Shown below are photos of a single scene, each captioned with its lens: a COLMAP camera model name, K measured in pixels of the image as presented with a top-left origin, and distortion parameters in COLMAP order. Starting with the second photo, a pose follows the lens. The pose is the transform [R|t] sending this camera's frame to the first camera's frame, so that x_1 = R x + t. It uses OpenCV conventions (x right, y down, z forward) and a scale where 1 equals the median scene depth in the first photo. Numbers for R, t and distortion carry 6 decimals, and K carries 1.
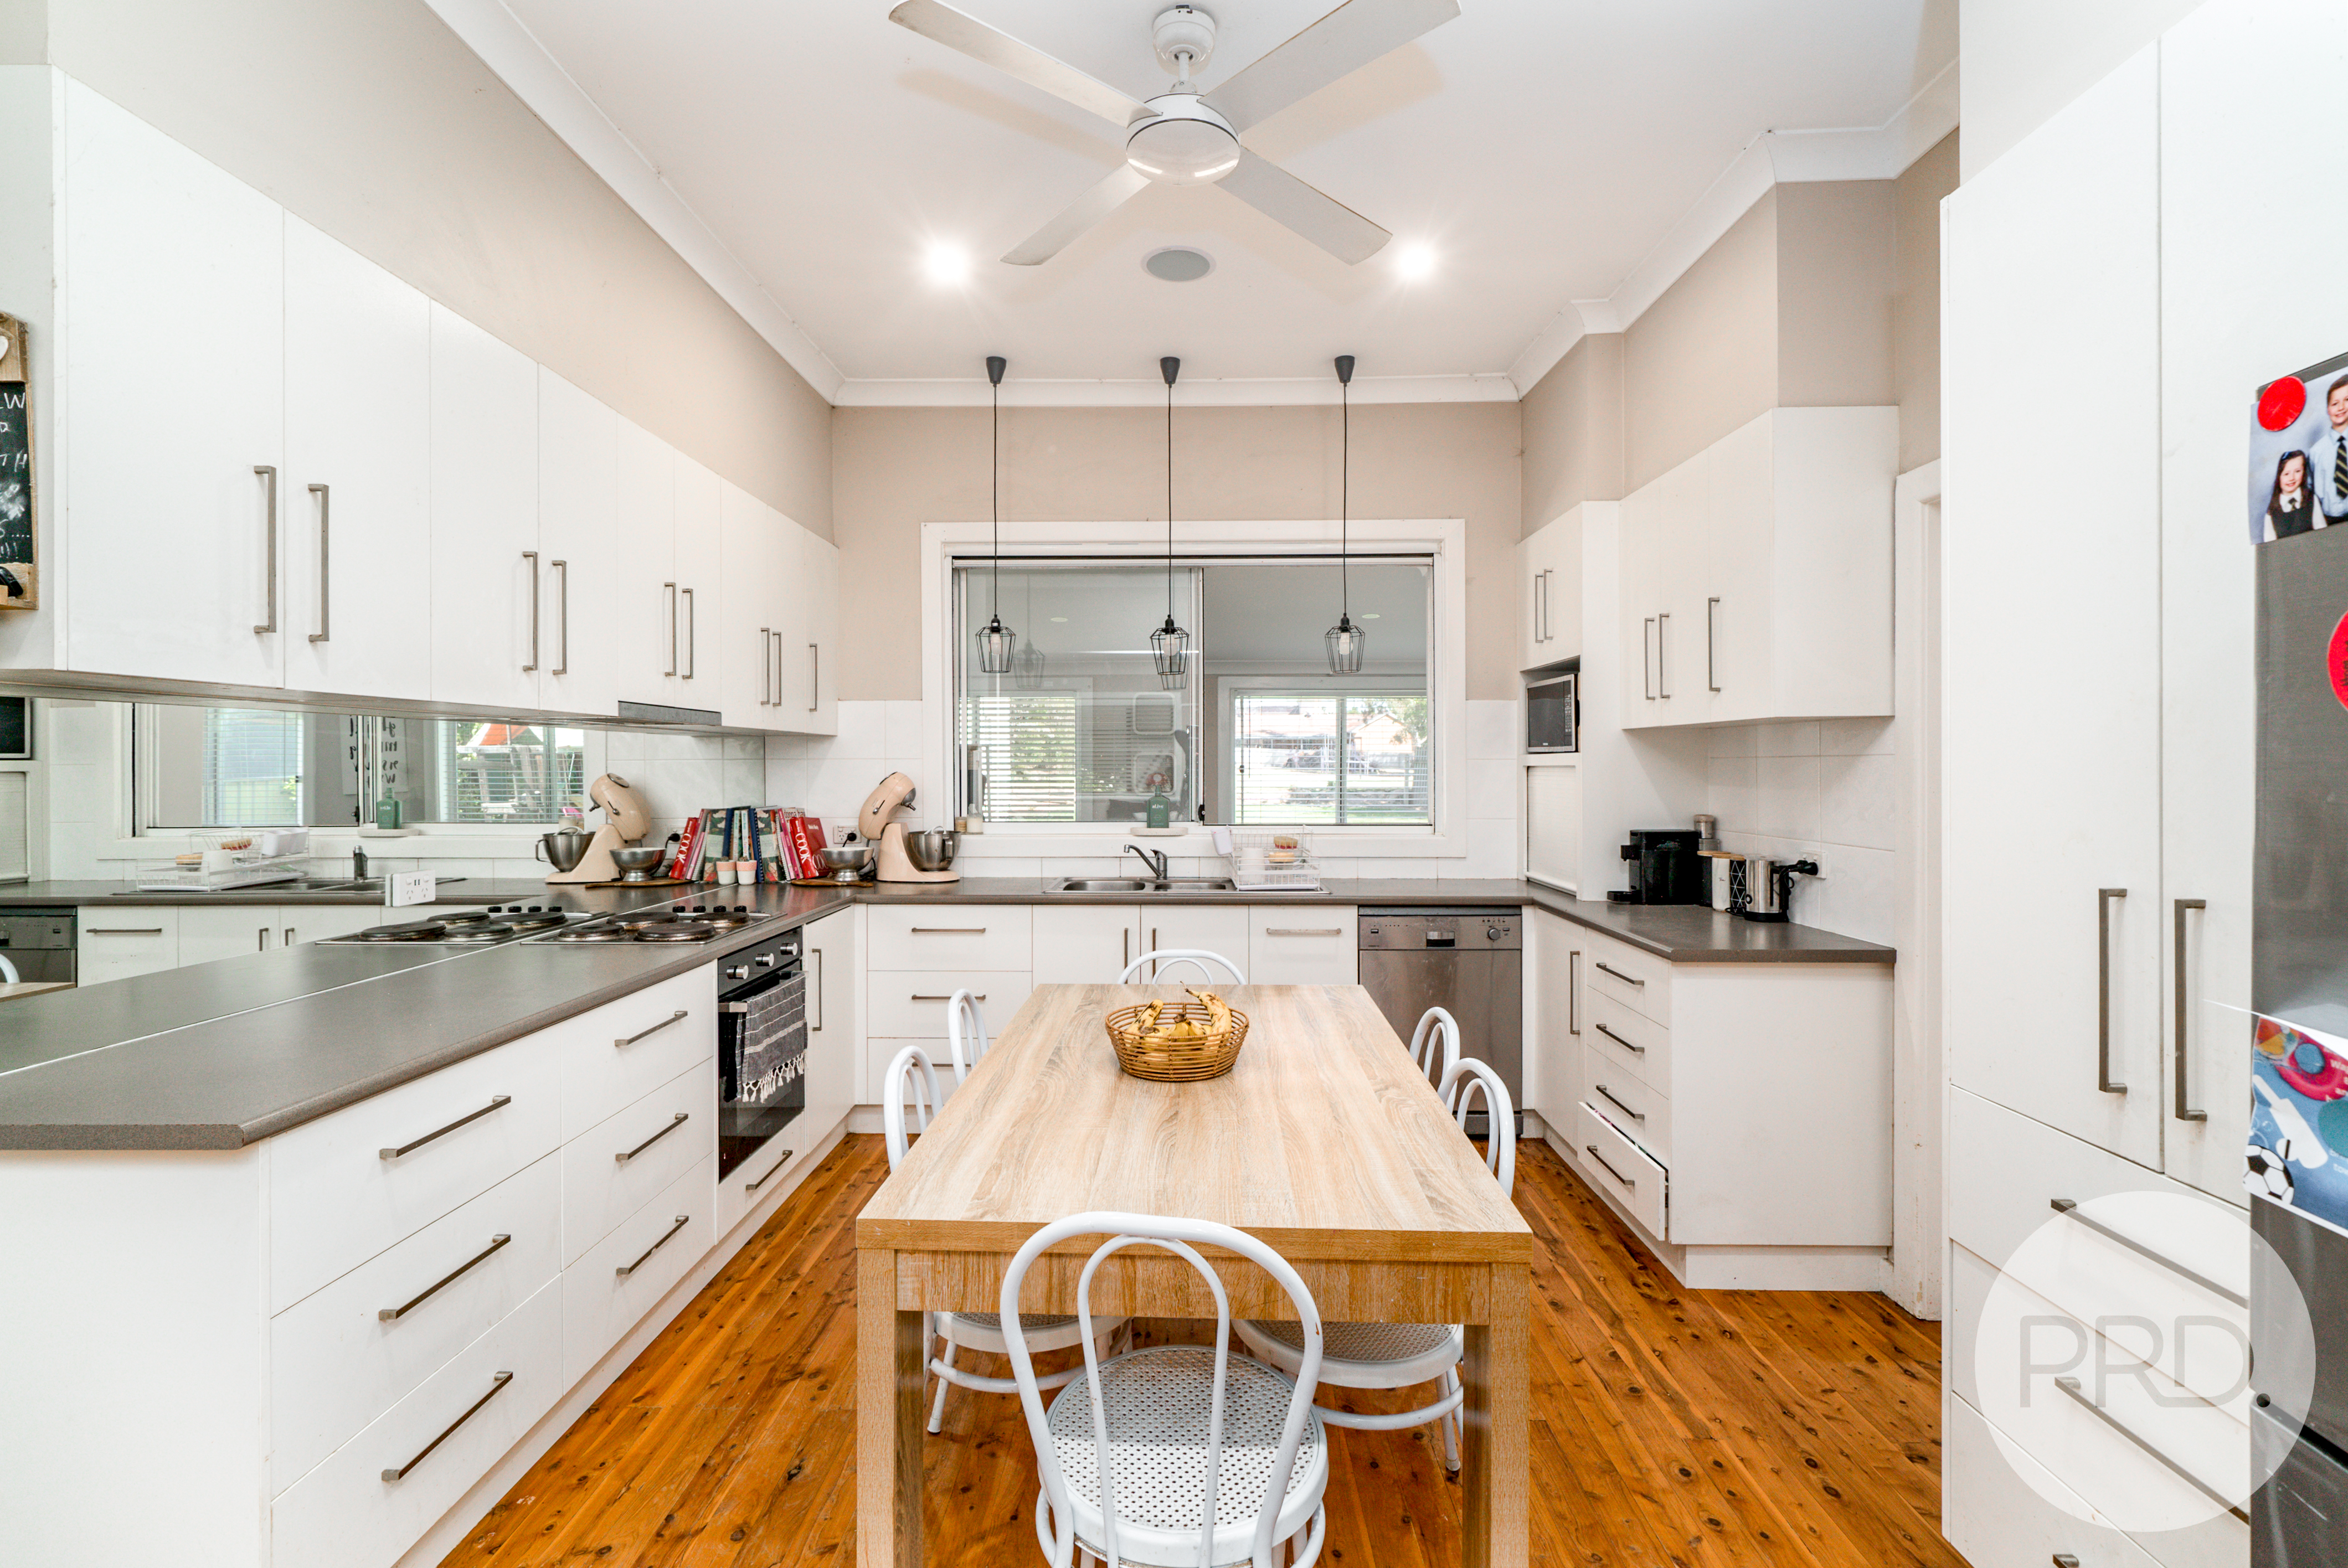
lens RADIAL K [[1025.0, 0, 1172.3], [0, 1025.0, 770.8], [0, 0, 1]] dist [-0.000687, -0.000219]
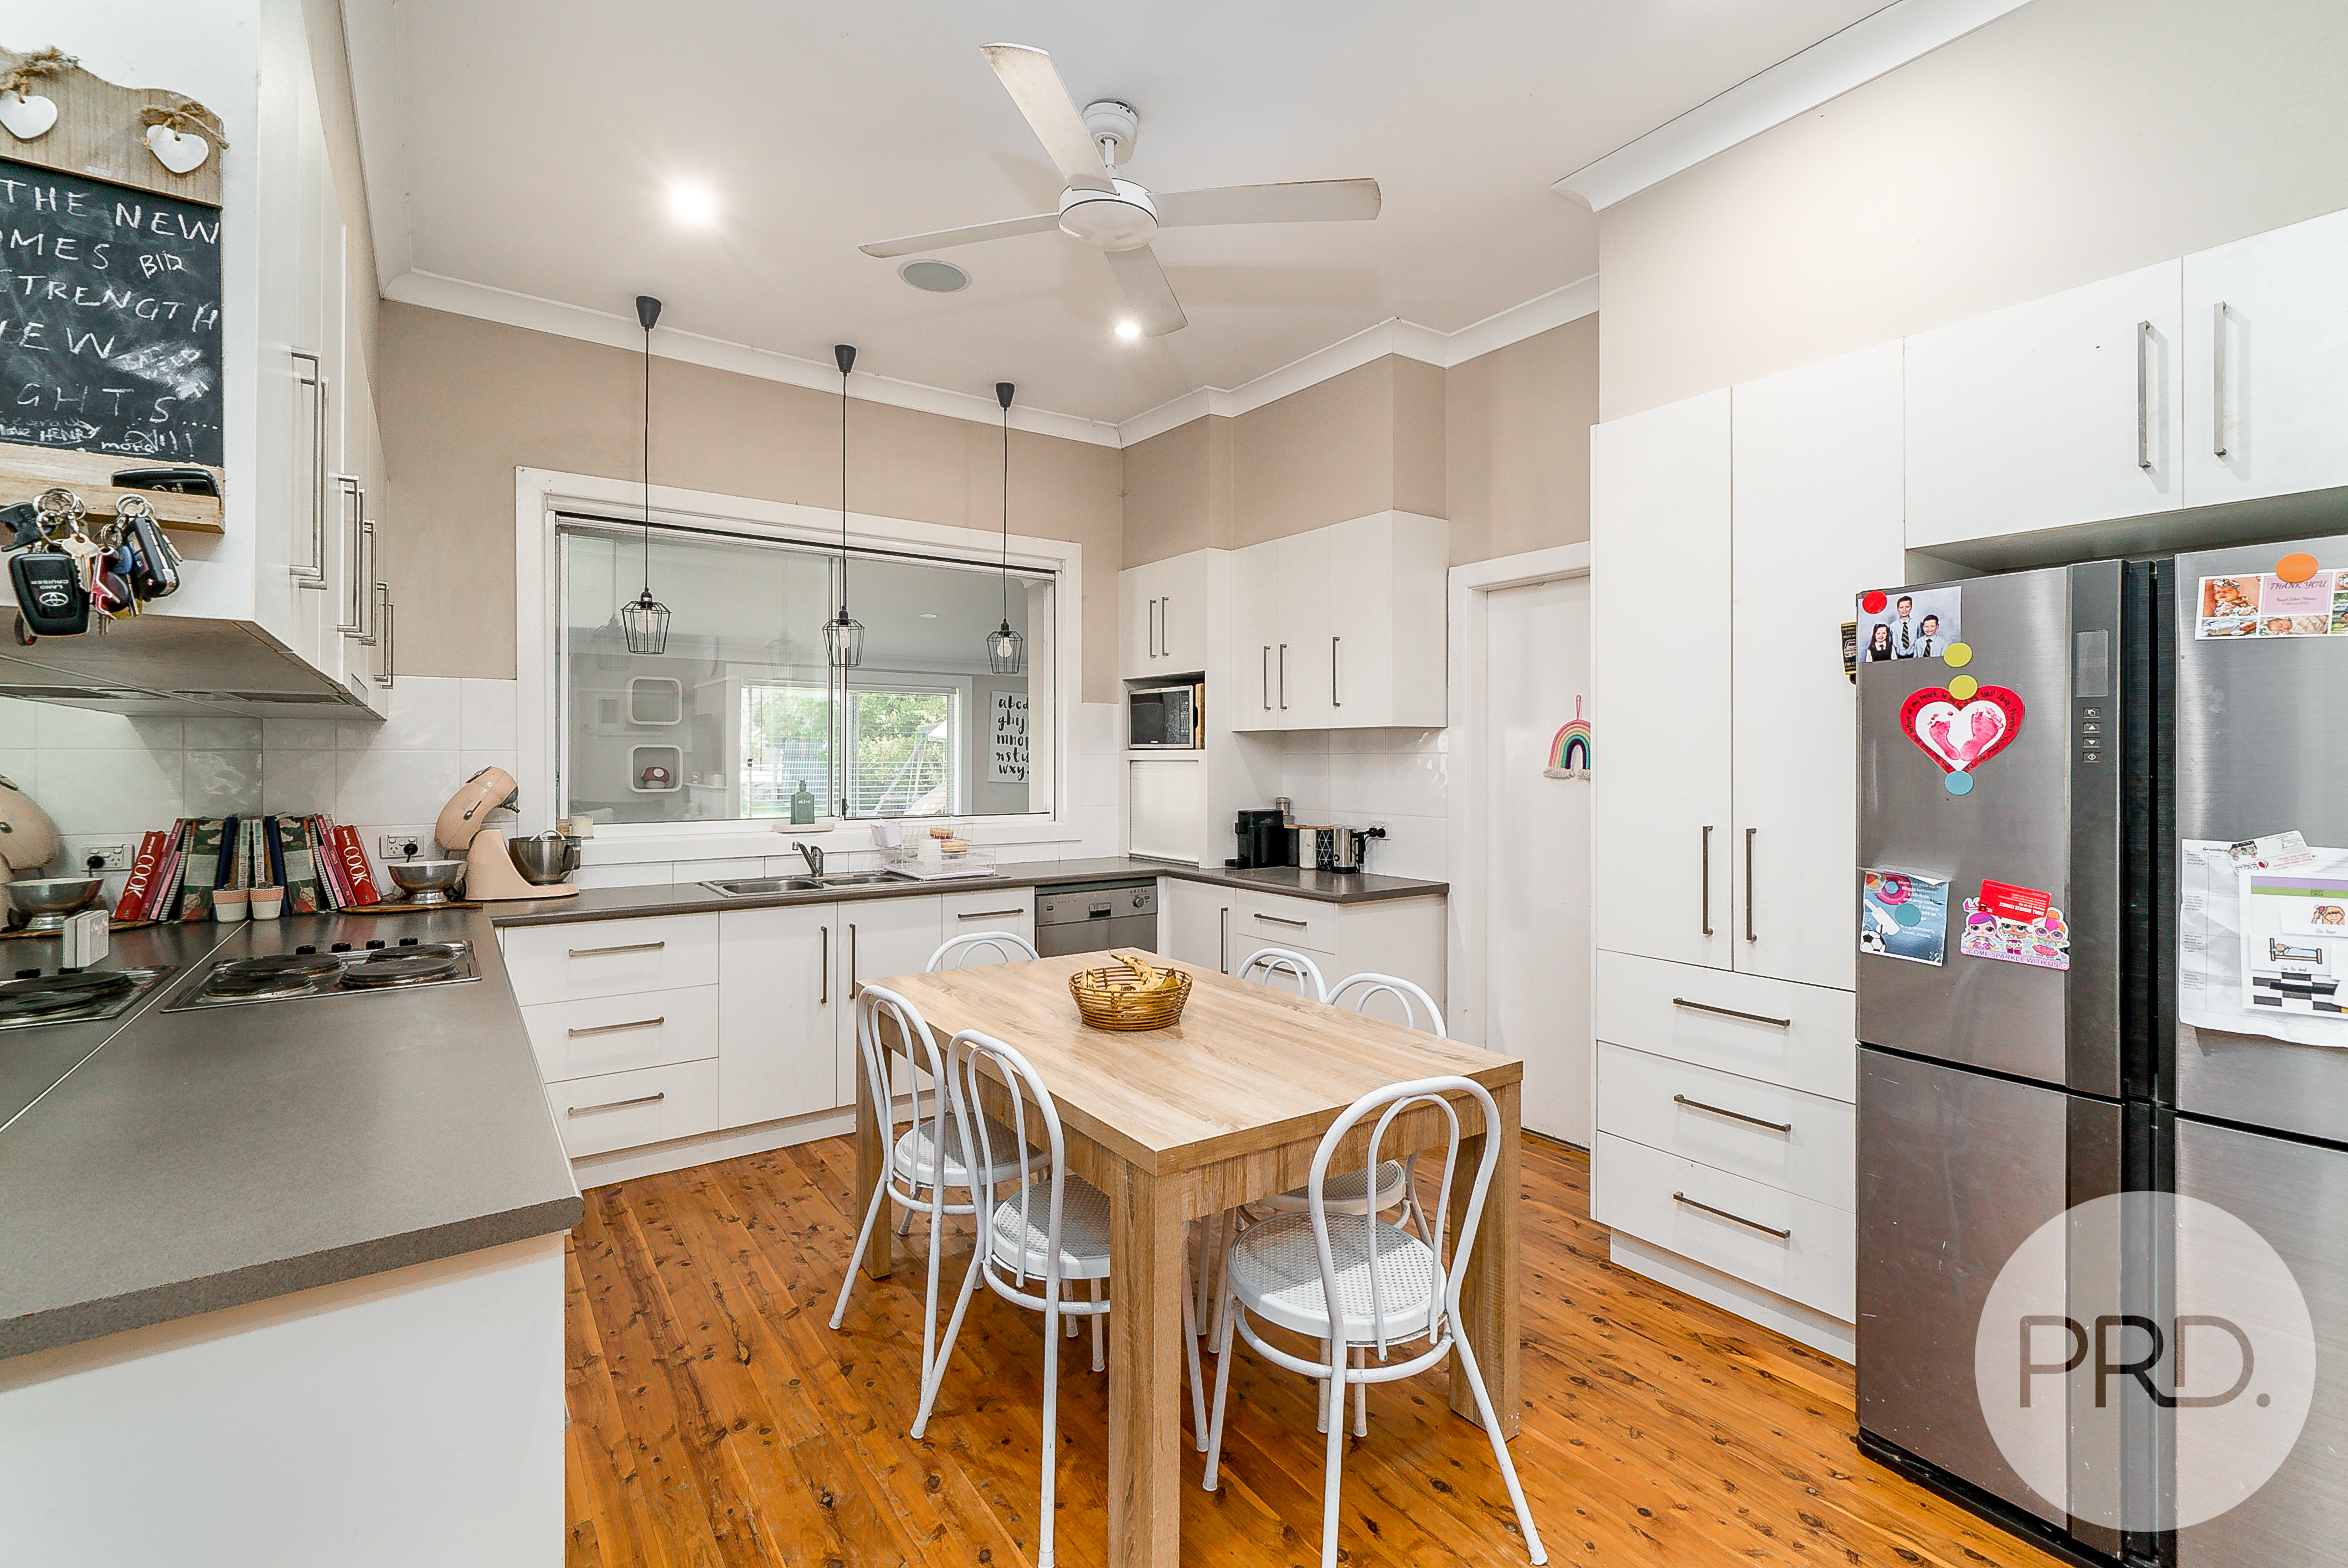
lens RADIAL K [[1033.7, 0, 1160.3], [0, 1033.7, 759.8], [0, 0, 1]] dist [-0.002367, -0.000261]
pose [[0.806813, 0.001617, 0.590805, -0.368069], [0.001115, 0.999990, -0.004260, -0.000037], [-0.590807, 0.004096, 0.806803, 0.020656]]
